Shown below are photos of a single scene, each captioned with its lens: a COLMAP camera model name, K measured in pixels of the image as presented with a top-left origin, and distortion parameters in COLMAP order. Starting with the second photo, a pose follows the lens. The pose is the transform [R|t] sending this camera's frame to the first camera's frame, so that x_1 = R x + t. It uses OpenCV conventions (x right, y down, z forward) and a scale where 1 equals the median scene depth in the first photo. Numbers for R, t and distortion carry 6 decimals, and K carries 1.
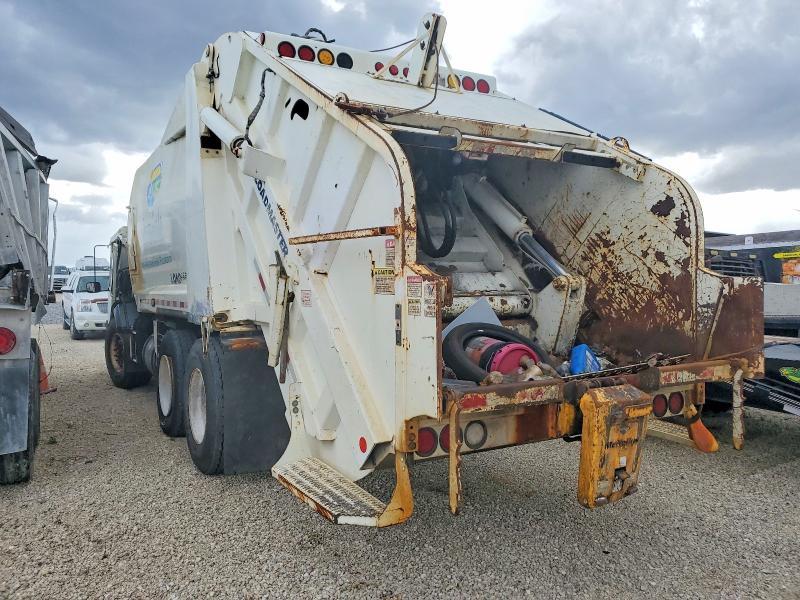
lens RADIAL K [[601.9, 0, 400.0], [0, 601.9, 300.0], [0, 0, 1]] dist [0.012739, 0.002679]
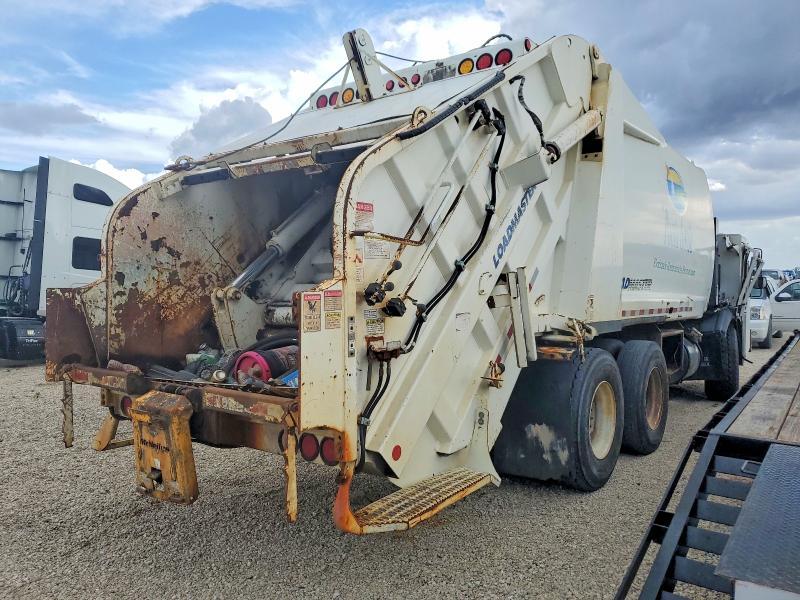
lens RADIAL K [[642.7, 0, 400.0], [0, 642.7, 300.0], [0, 0, 1]] dist [0.000455, -0.000857]
pose [[0.396980, 0.028903, -0.917372, 1.221427], [-0.036578, 0.999208, 0.015653, -0.042292], [0.917098, 0.027342, 0.397722, 0.725024]]
